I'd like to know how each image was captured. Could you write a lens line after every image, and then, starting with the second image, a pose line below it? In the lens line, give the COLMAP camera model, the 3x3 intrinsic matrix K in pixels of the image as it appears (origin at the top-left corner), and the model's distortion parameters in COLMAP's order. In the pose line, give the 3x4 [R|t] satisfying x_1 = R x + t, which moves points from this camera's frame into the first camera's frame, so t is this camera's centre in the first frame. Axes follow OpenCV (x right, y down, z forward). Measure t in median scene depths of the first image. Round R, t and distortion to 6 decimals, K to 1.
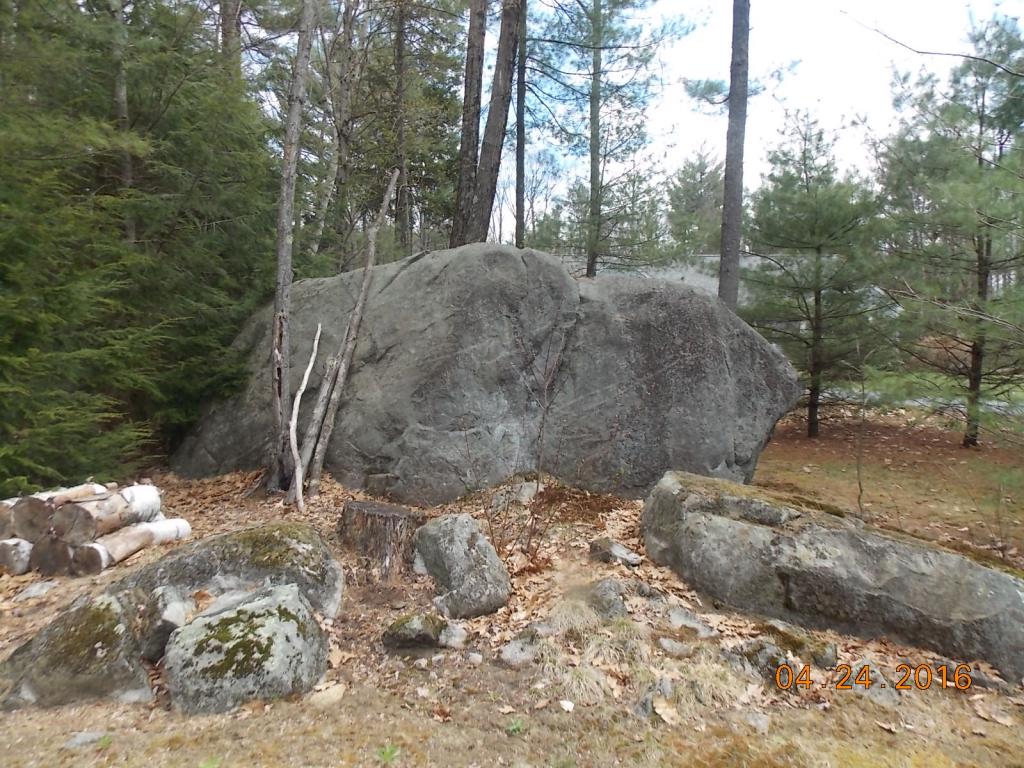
lens RADIAL K [[673.3, 0, 512.0], [0, 673.3, 384.0], [0, 0, 1]] dist [0.005122, -0.004496]
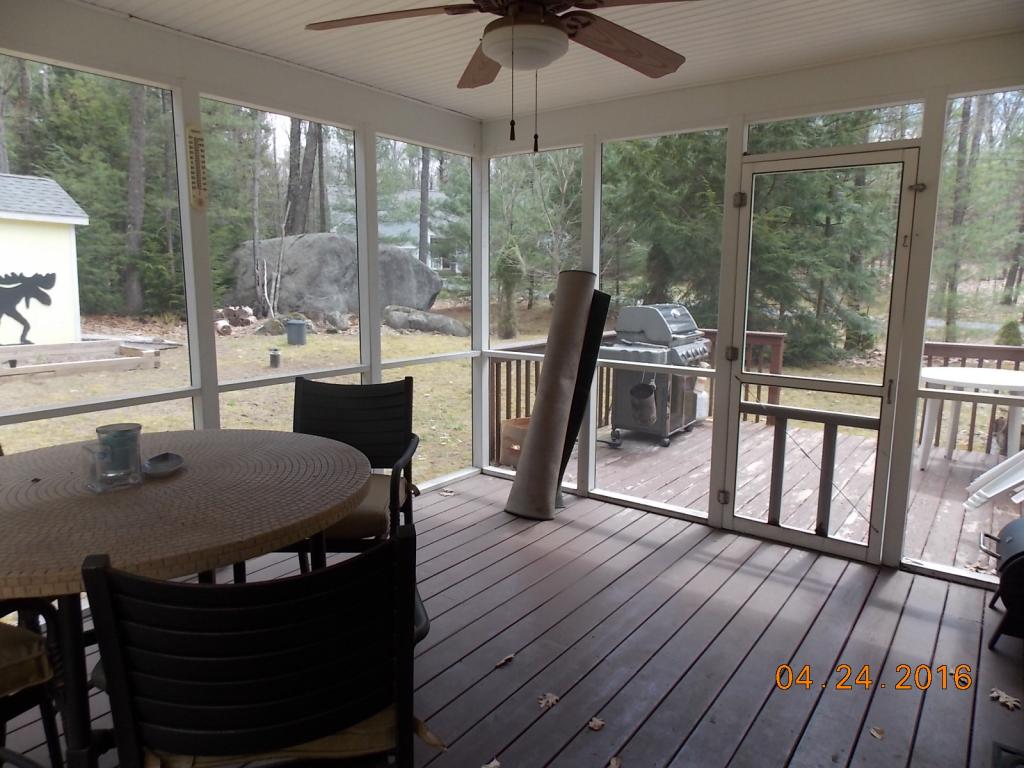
lens RADIAL K [[673.3, 0, 512.0], [0, 673.3, 384.0], [0, 0, 1]] dist [0.005122, -0.004496]
pose [[0.945040, -0.045789, 0.323732, -0.265613], [0.001658, 0.990803, 0.135299, 0.046168], [-0.326950, -0.127327, 0.936425, -2.126906]]
